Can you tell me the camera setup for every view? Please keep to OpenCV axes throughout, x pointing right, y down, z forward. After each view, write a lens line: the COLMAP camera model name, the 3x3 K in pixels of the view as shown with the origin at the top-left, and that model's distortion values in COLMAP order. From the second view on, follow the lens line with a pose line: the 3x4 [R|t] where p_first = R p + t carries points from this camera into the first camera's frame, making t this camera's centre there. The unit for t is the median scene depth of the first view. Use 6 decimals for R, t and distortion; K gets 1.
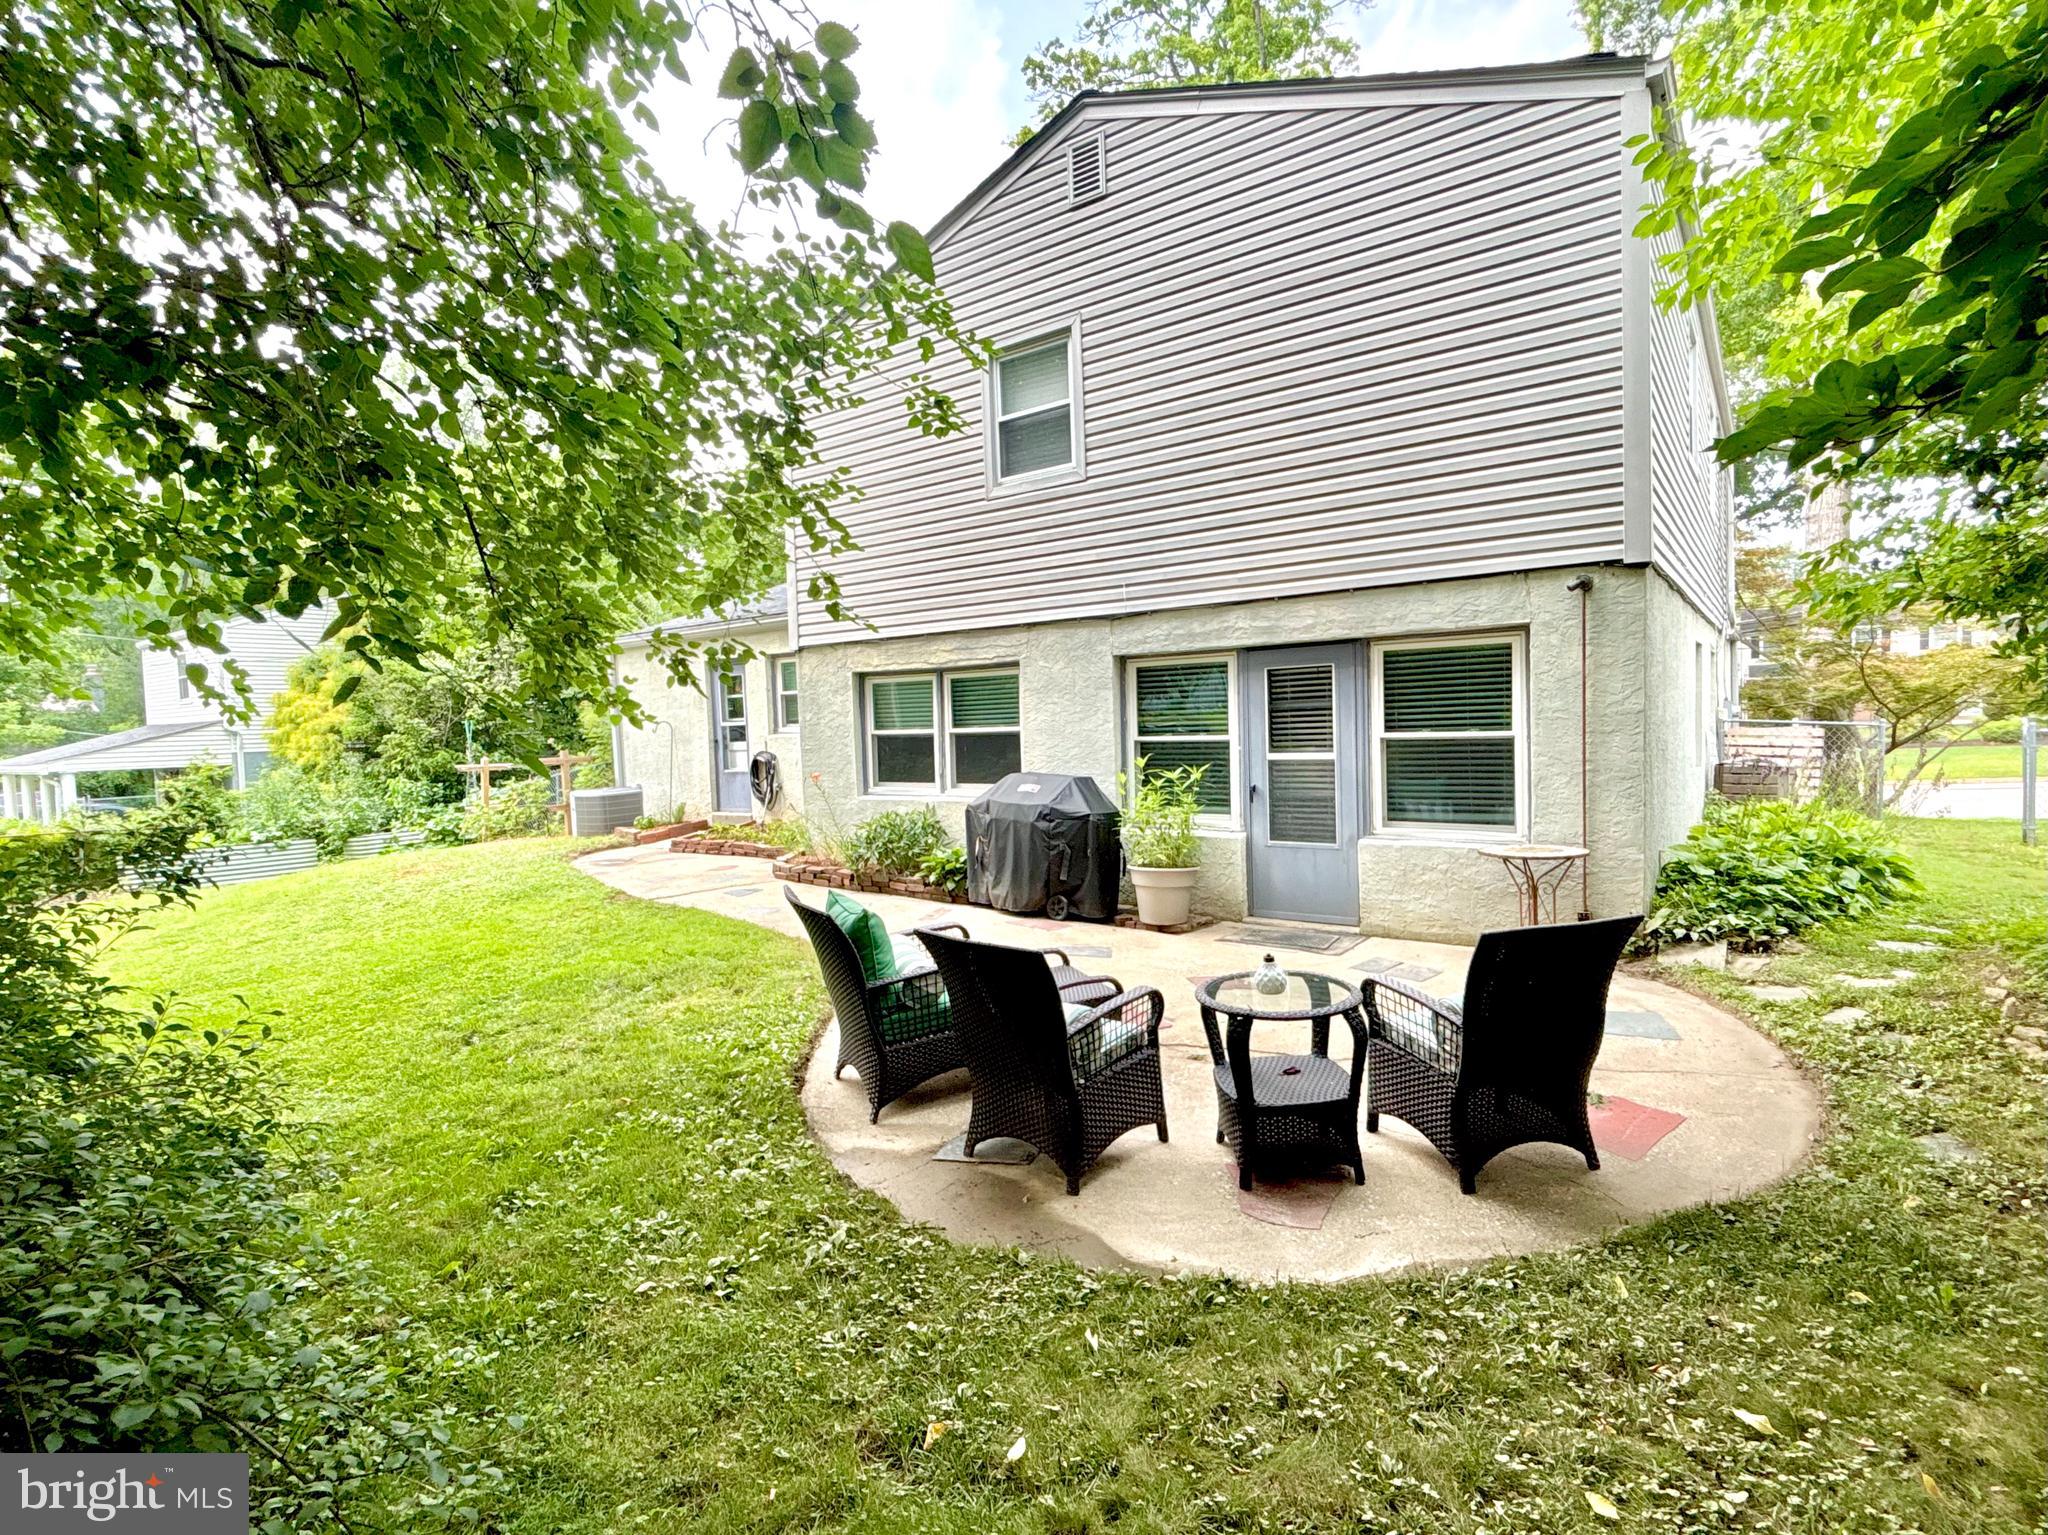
lens RADIAL K [[942.8, 0, 1027.3], [0, 942.8, 762.0], [0, 0, 1]] dist [-0.002701, -0.000811]
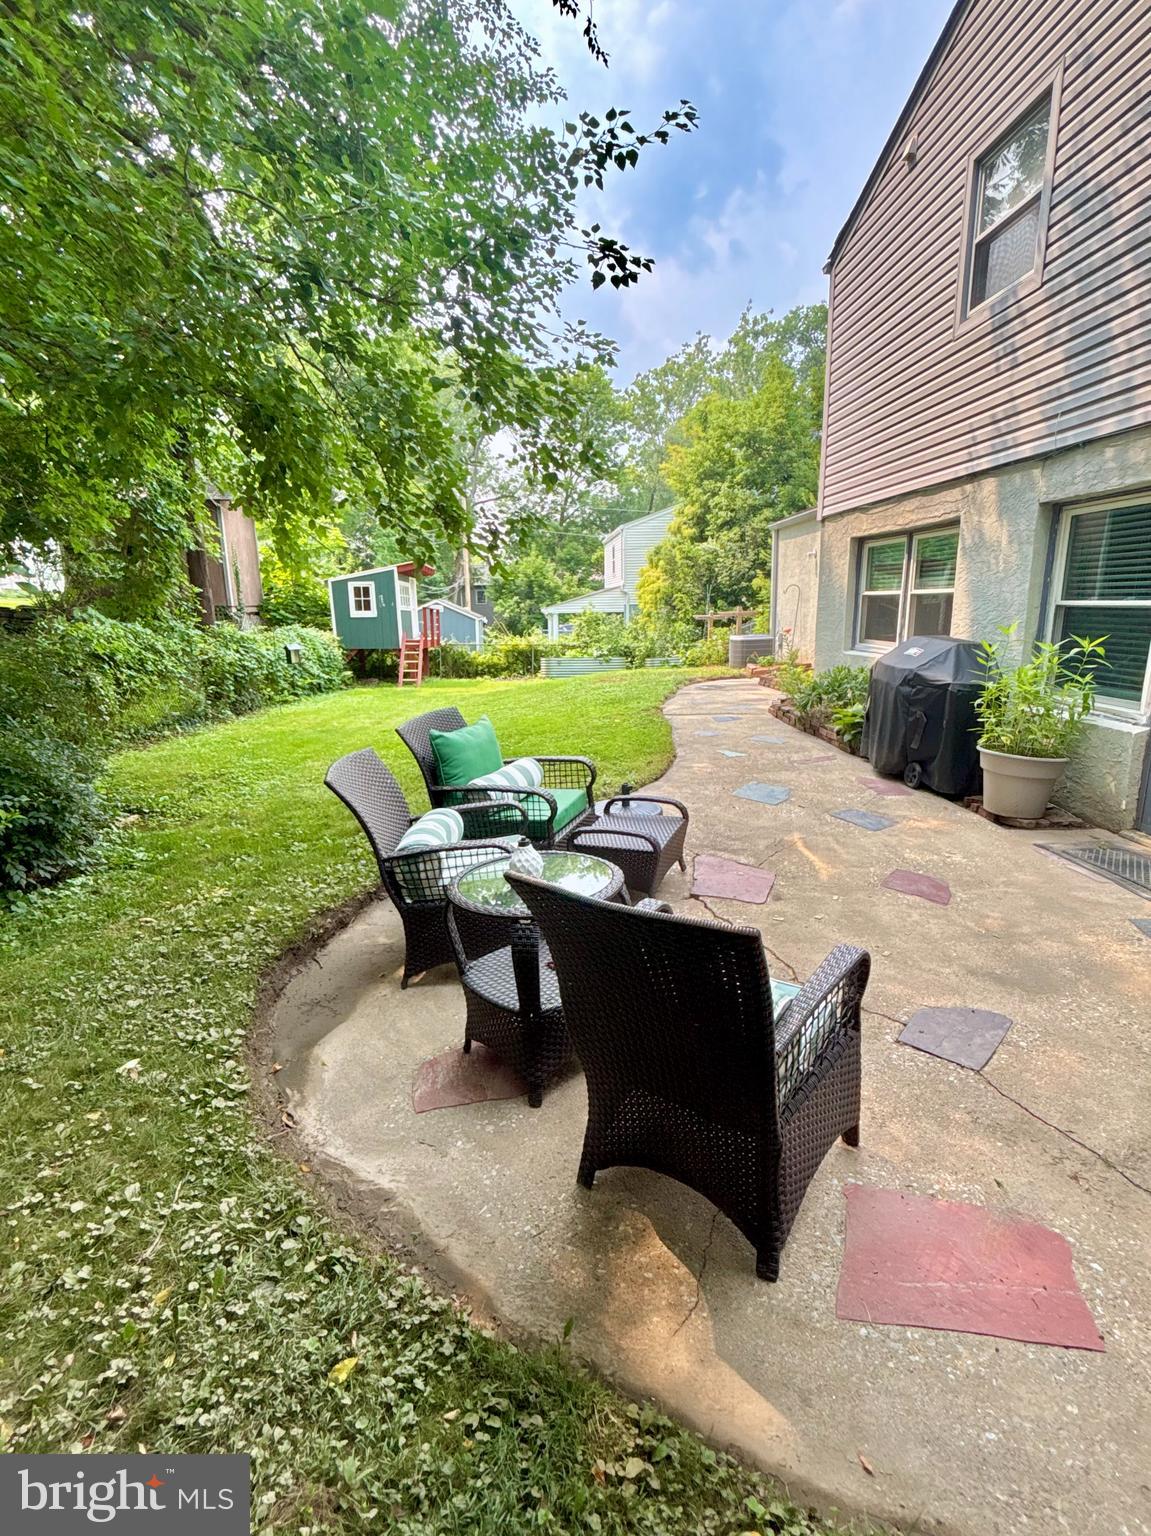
lens RADIAL K [[707.1, 0, 575.1], [0, 707.1, 743.0], [0, 0, 1]] dist [-0.002701, -0.000811]
pose [[0.664998, 0.158616, -0.729807, 0.284270], [-0.027874, 0.981777, 0.187980, -0.006393], [0.746324, -0.104663, 0.657302, 0.217250]]
